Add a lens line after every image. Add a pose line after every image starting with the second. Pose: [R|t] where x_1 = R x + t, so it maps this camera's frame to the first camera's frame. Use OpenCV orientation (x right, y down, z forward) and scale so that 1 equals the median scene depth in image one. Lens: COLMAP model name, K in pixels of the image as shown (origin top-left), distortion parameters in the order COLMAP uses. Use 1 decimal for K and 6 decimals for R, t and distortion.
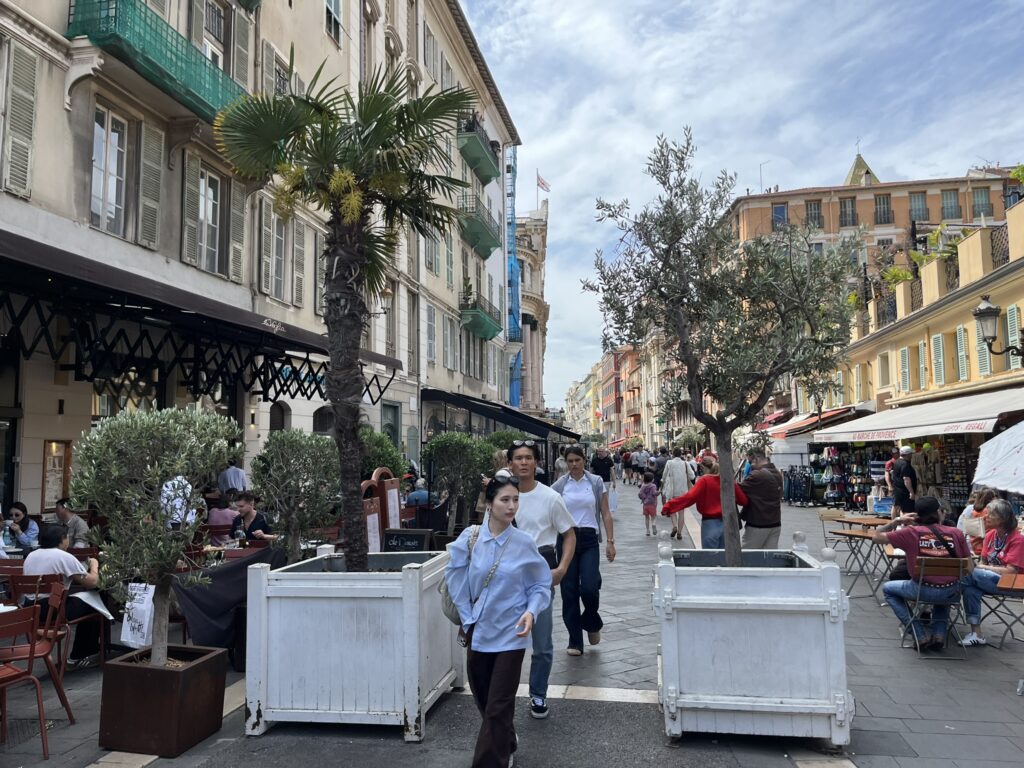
lens RADIAL K [[771.9, 0, 512.4], [0, 771.9, 381.9], [0, 0, 1]] dist [-0.003343, -0.000525]
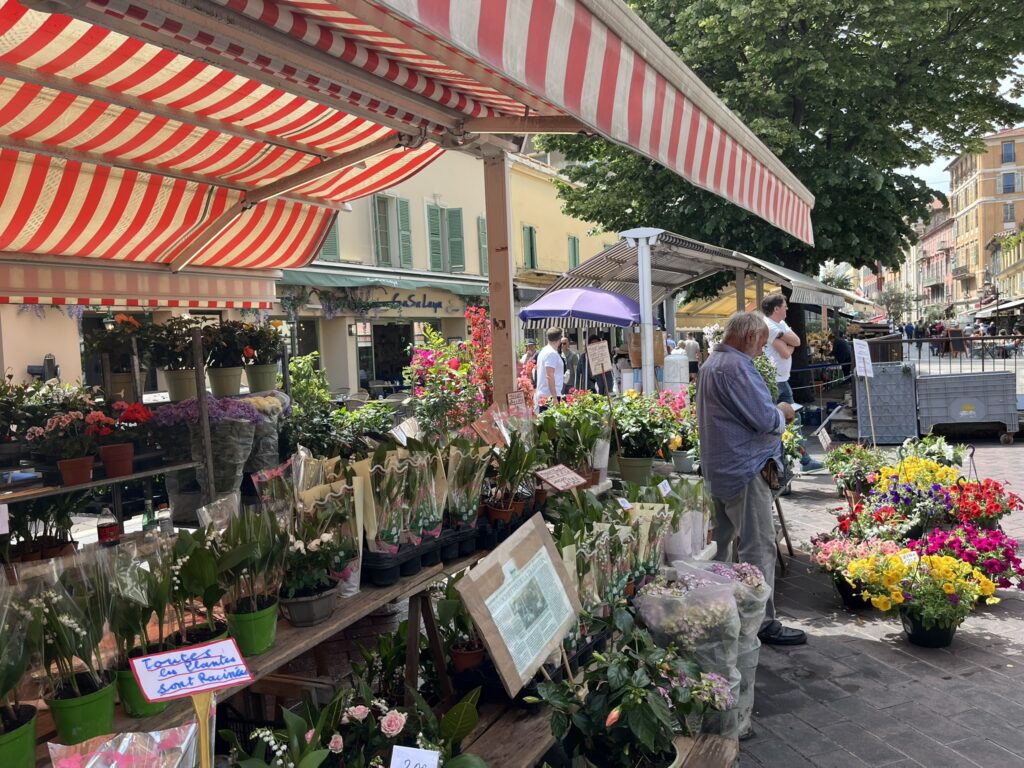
lens RADIAL K [[771.9, 0, 512.5], [0, 771.9, 385.4], [0, 0, 1]] dist [-0.003343, -0.000525]
pose [[0.954336, -0.001437, -0.298731, -0.052842], [0.048880, 0.987262, 0.151406, -0.028036], [0.294709, -0.159095, 0.942250, -0.338168]]
